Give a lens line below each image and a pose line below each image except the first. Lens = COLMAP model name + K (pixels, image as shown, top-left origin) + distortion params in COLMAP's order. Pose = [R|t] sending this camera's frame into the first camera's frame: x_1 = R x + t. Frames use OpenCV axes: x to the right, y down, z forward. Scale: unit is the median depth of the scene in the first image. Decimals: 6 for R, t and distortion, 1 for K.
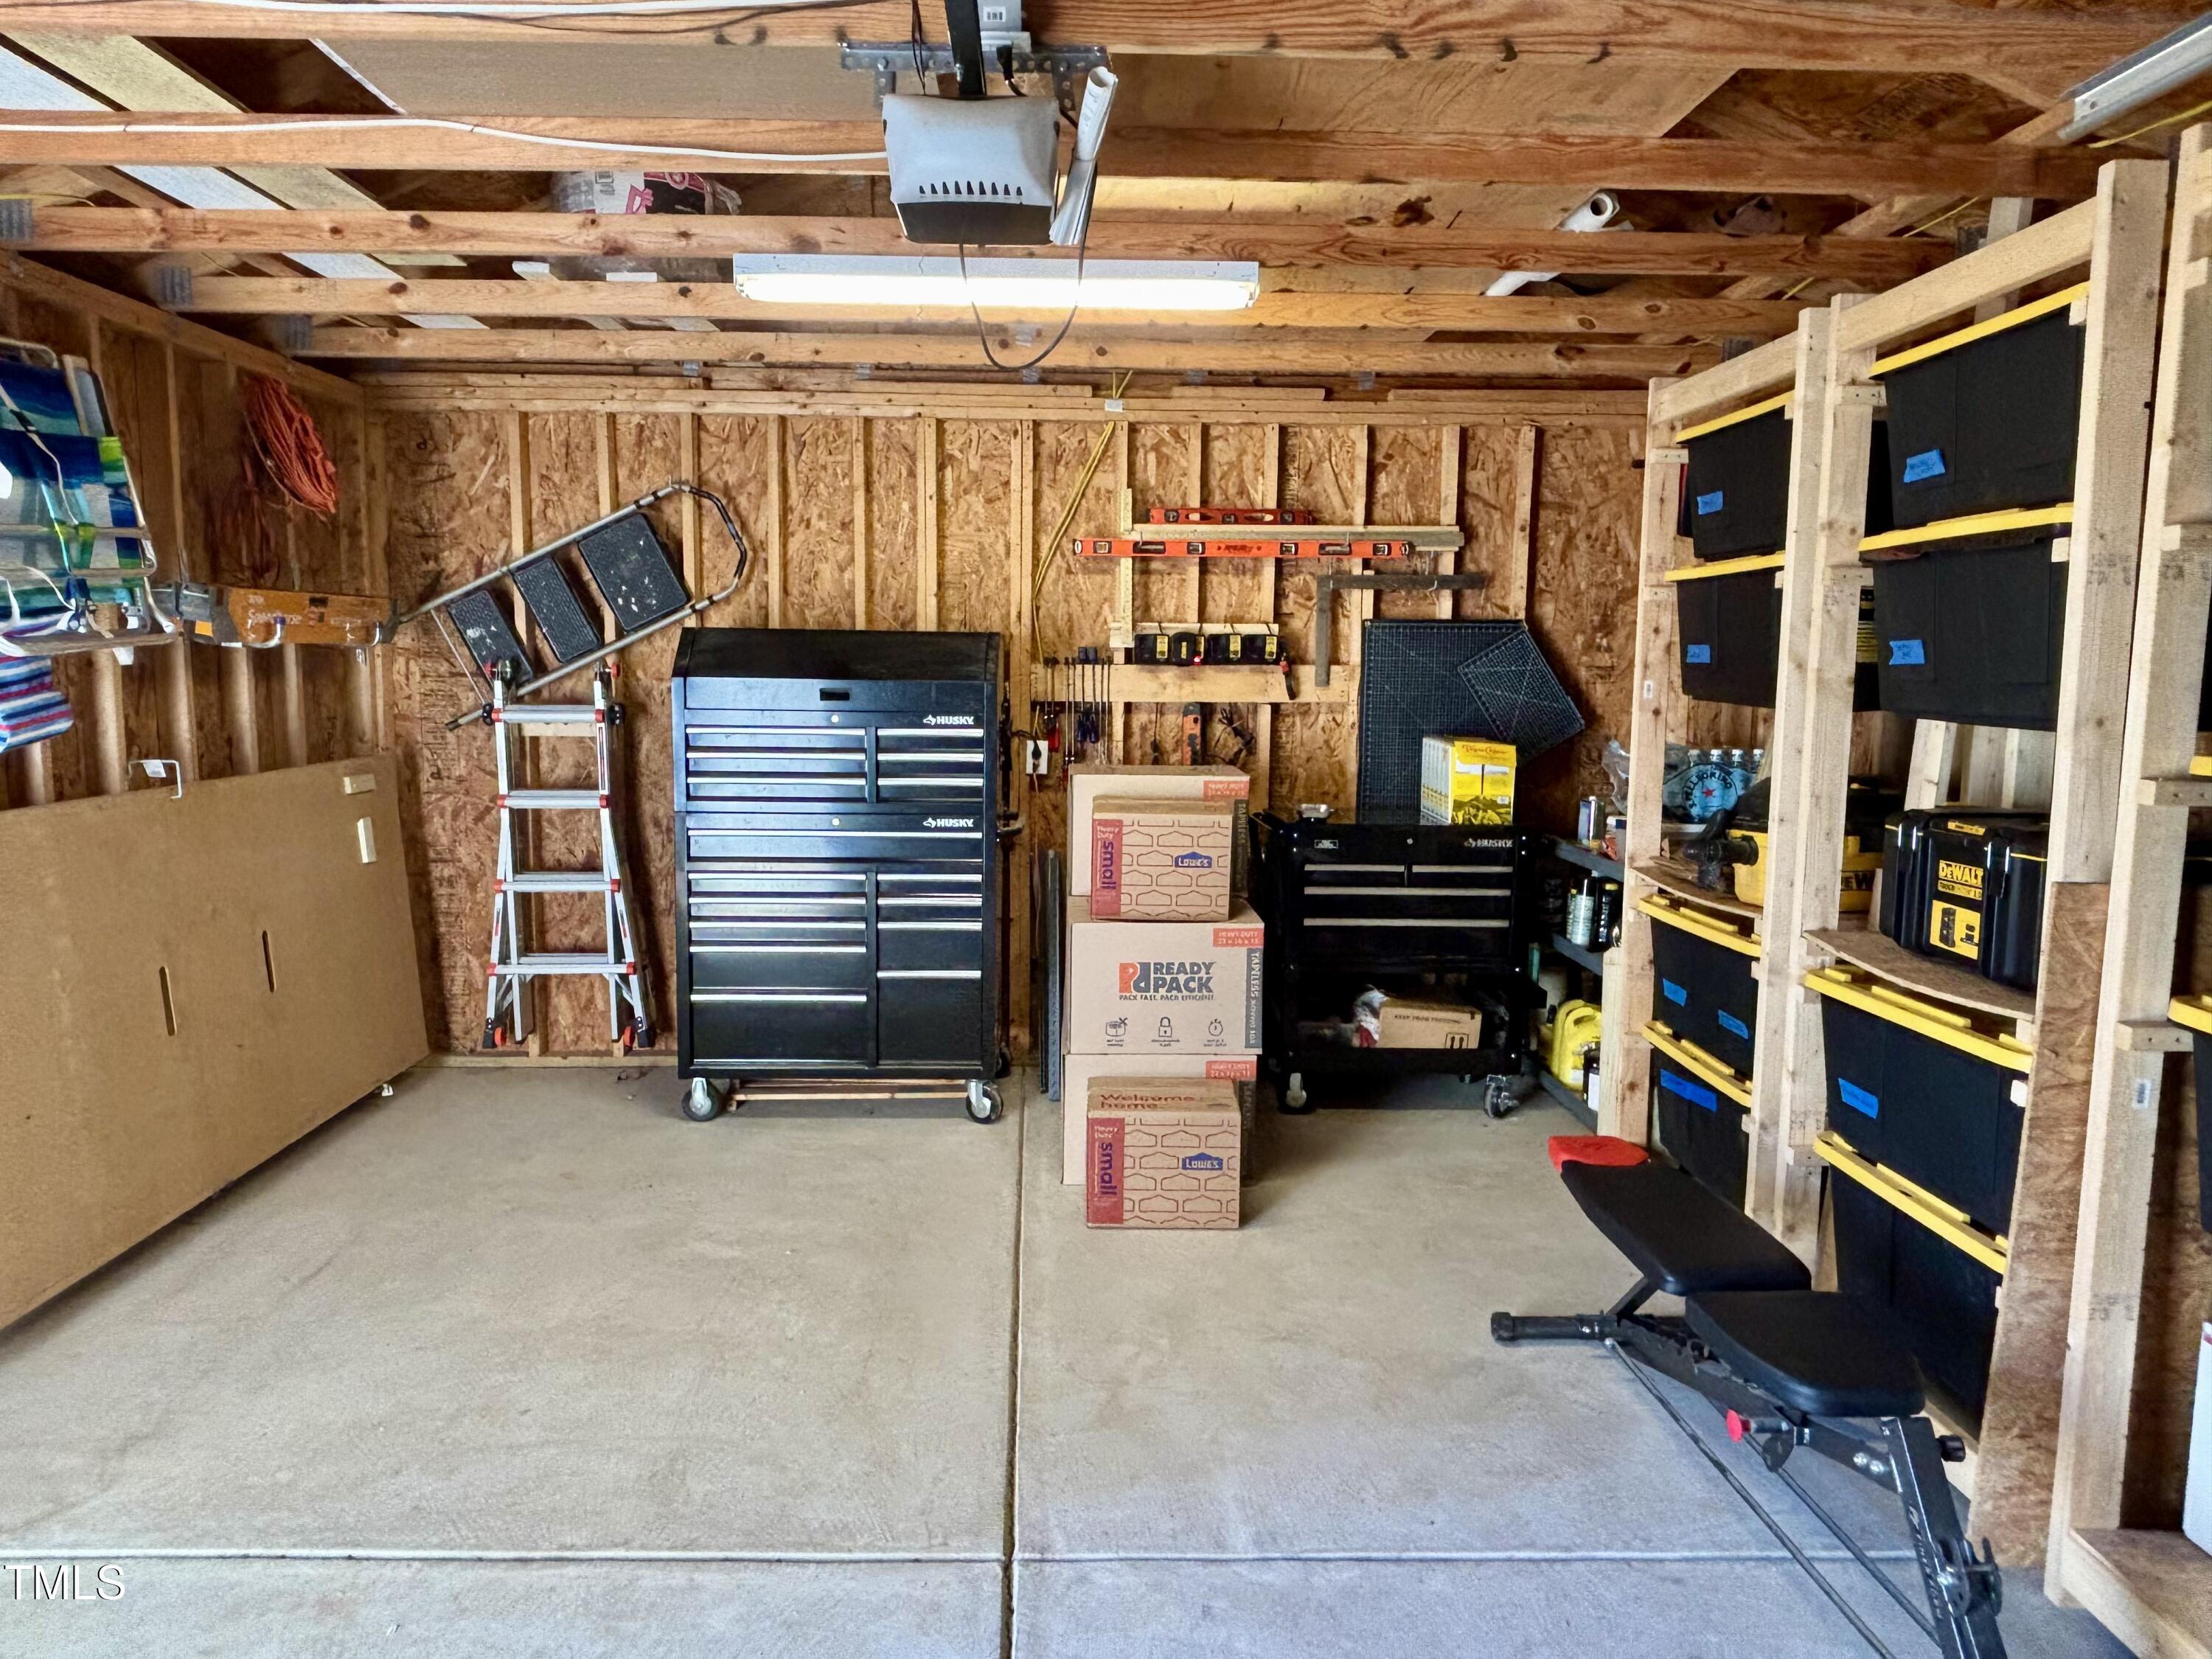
lens RADIAL K [[1435.0, 0, 1072.1], [0, 1435.0, 816.9], [0, 0, 1]] dist [0.035888, -0.039154]
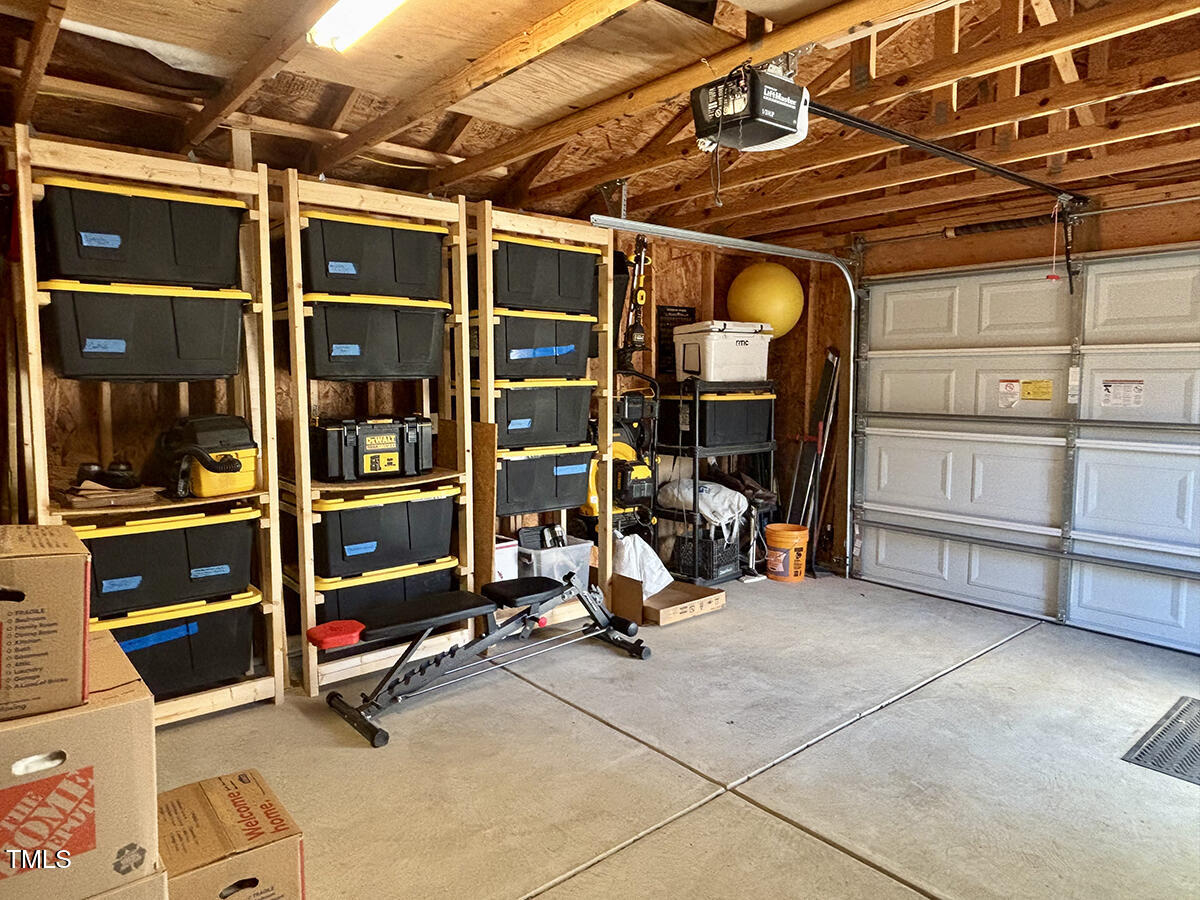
lens RADIAL K [[778.5, 0, 603.0], [0, 778.5, 442.2], [0, 0, 1]] dist [0.035888, -0.039154]
pose [[-0.637175, -0.085104, 0.766006, -0.441760], [0.074396, 0.982452, 0.171034, -0.106354], [-0.767120, 0.165966, -0.619662, 1.035407]]
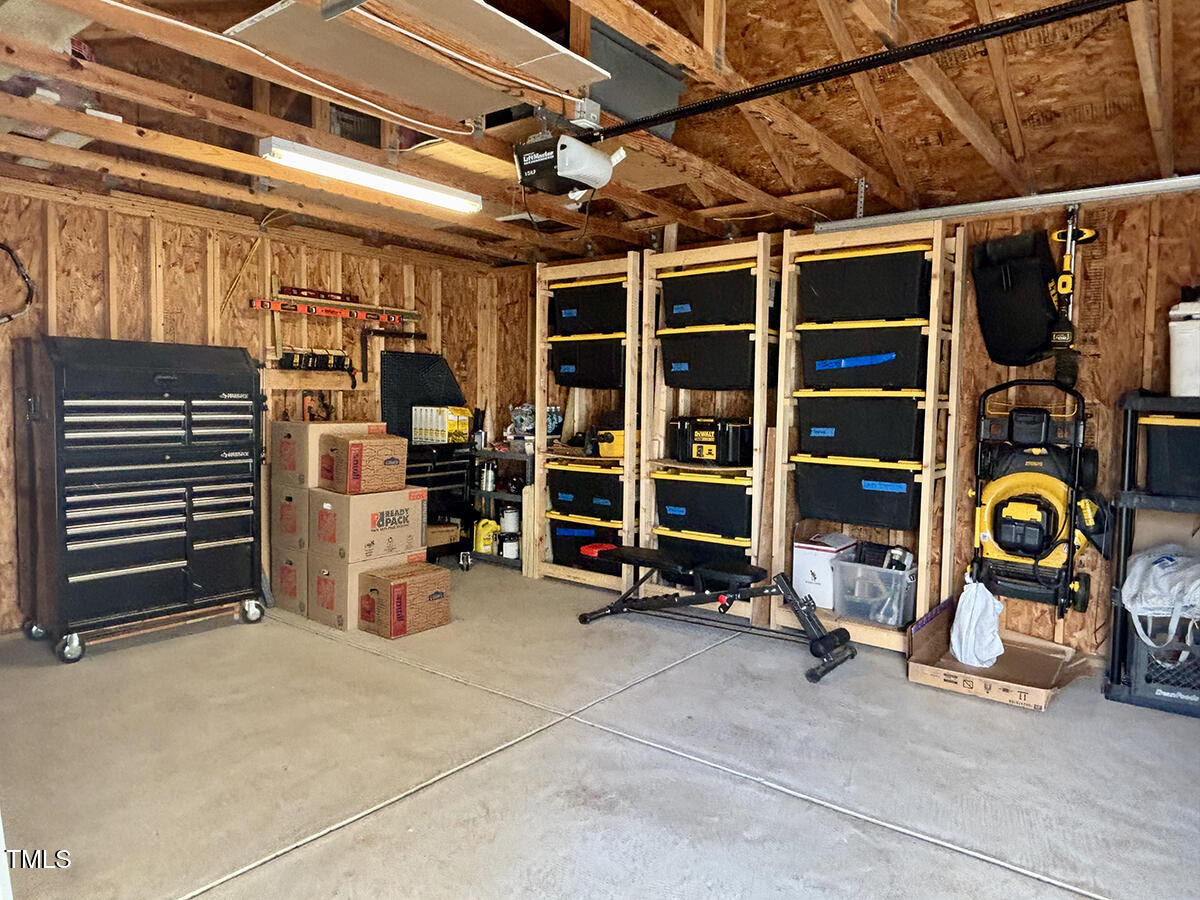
lens RADIAL K [[778.5, 0, 598.6], [0, 778.5, 453.6], [0, 0, 1]] dist [0.035888, -0.039154]
pose [[0.630321, -0.058341, 0.774139, -0.608243], [0.077553, 0.996916, 0.011985, 0.029039], [-0.772451, 0.052482, 0.632902, 0.048478]]
